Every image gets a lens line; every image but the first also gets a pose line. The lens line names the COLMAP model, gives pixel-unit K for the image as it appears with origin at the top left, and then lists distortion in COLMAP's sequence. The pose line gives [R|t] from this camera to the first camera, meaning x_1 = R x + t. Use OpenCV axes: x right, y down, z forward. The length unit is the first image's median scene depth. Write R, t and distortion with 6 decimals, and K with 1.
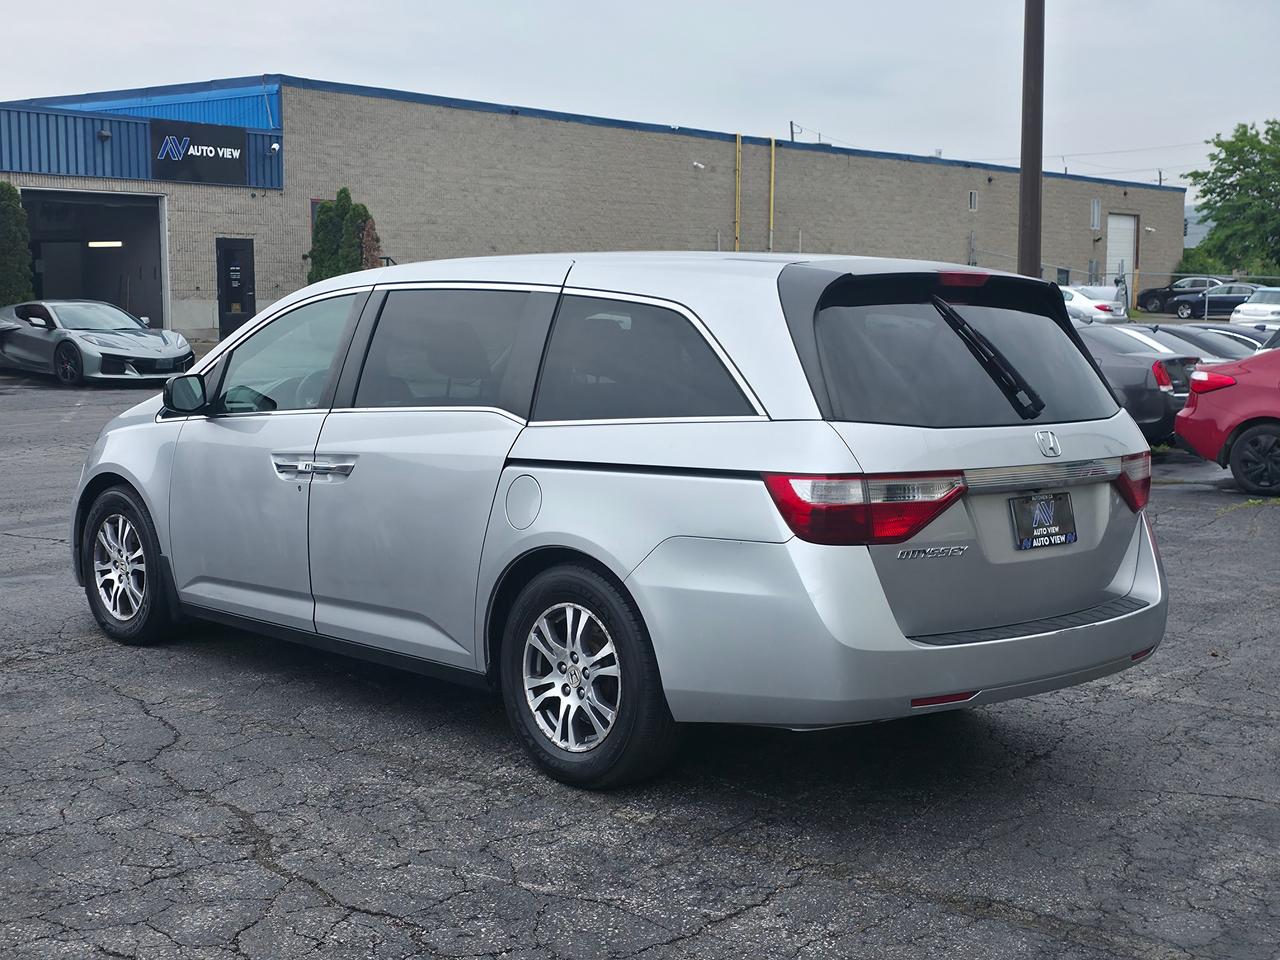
lens RADIAL K [[1702.4, 0, 631.4], [0, 1702.4, 483.1], [0, 0, 1]] dist [0.051297, 0.000000]
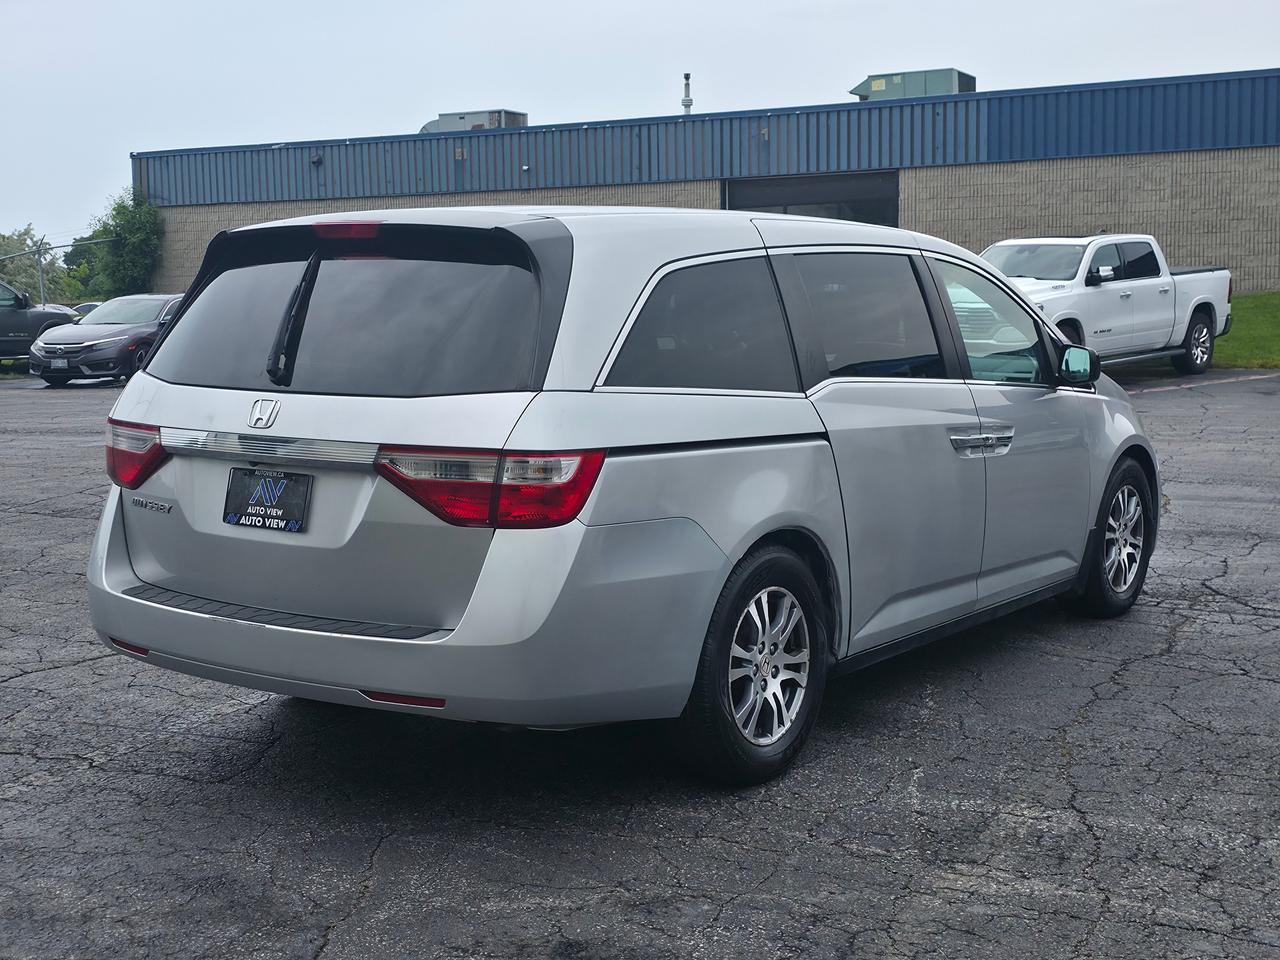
lens RADIAL K [[1702.4, 0, 617.3], [0, 1702.4, 477.3], [0, 0, 1]] dist [0.051297, 0.000000]
pose [[0.195623, 0.101902, -0.975371, 0.874382], [-0.093957, 0.991959, 0.084791, -0.062769], [0.976168, 0.075056, 0.203624, 0.760545]]
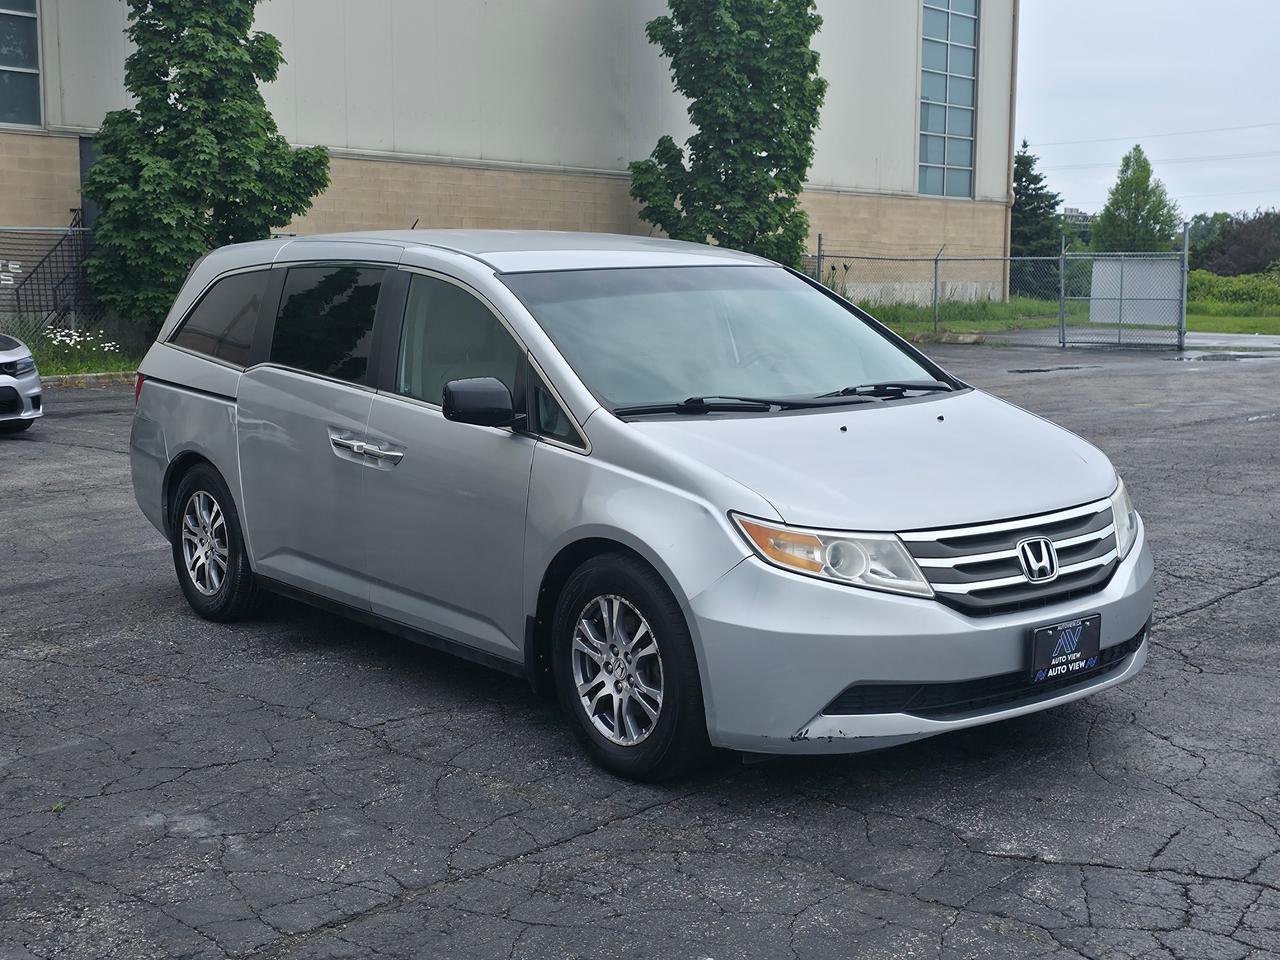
lens RADIAL K [[1702.4, 0, 643.3], [0, 1702.4, 481.0], [0, 0, 1]] dist [0.051297, 0.000000]
pose [[-0.997507, -0.013606, 0.069241, -0.179252], [0.003307, 0.971145, 0.238466, -0.226894], [-0.070488, 0.238101, -0.968679, 2.017680]]
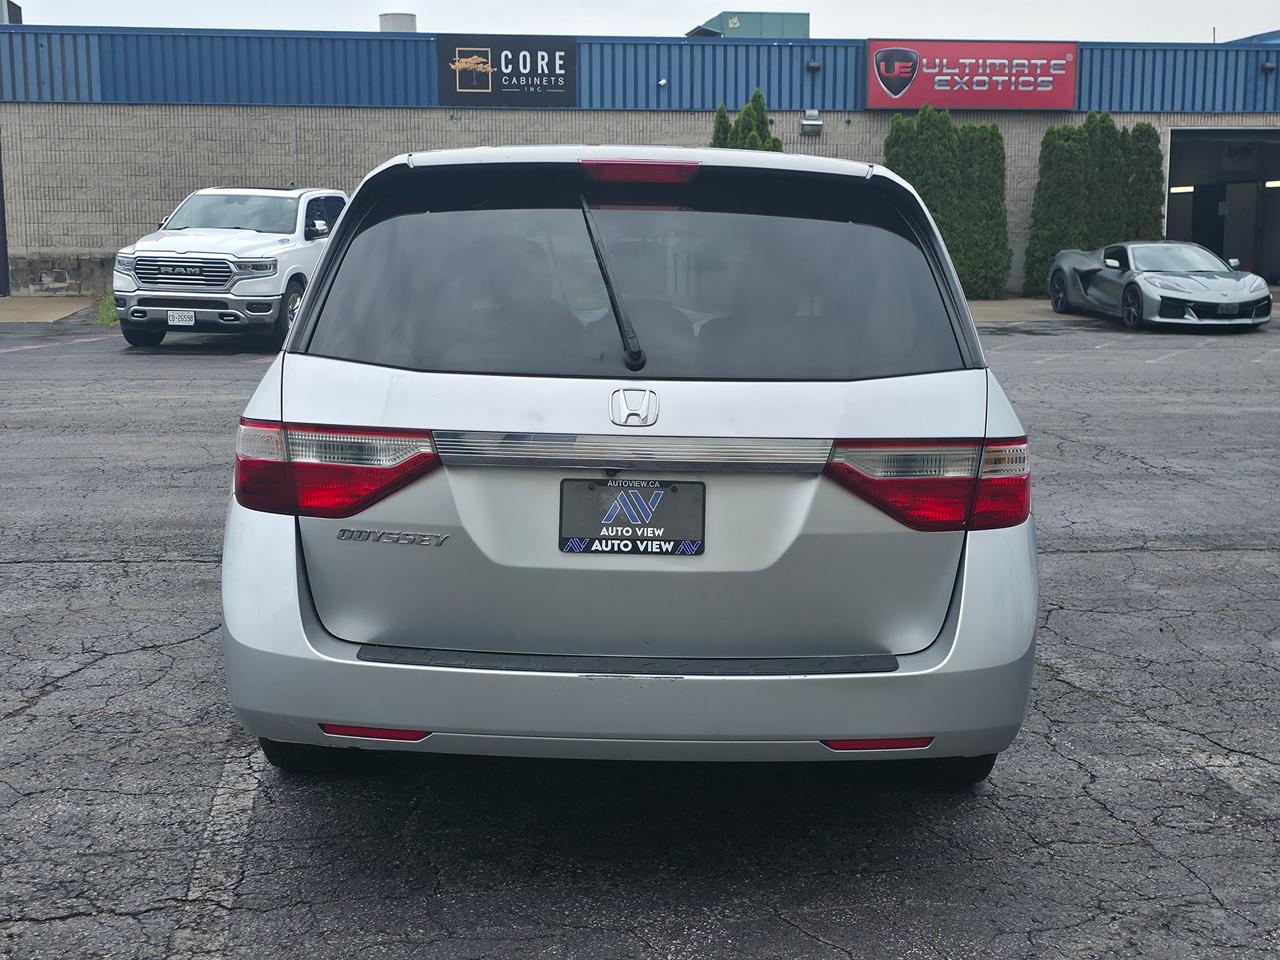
lens RADIAL K [[1702.4, 0, 640.7], [0, 1702.4, 477.5], [0, 0, 1]] dist [0.051297, 0.000000]
pose [[0.730399, 0.097929, -0.675963, 0.541659], [-0.079934, 0.995123, 0.057795, -0.026032], [0.678327, 0.011819, 0.734665, 0.377551]]
